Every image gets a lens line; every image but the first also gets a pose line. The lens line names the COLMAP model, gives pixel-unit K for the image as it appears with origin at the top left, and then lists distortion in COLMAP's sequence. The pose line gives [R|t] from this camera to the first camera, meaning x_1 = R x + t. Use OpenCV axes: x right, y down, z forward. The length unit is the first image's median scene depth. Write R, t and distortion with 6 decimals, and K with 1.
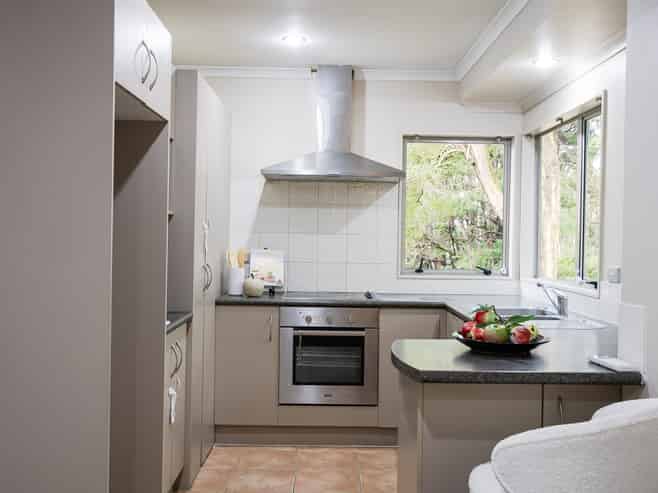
lens RADIAL K [[656.8, 0, 329.0], [0, 656.8, 246.5], [0, 0, 1]] dist [0.001192, -0.001619]
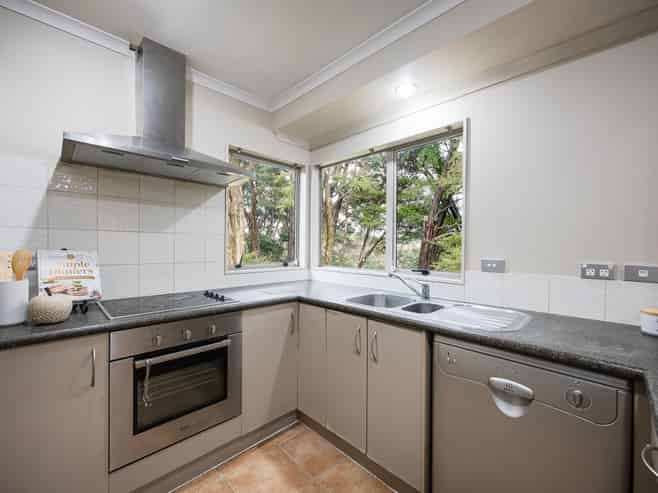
lens RADIAL K [[283.5, 0, 329.0], [0, 283.5, 246.5], [0, 0, 1]] dist [-0.000906, 0.000124]
pose [[0.724349, -0.010379, 0.689355, -0.103738], [0.011935, 0.999926, 0.002514, 0.002506], [-0.689330, 0.006406, 0.724419, 0.573754]]
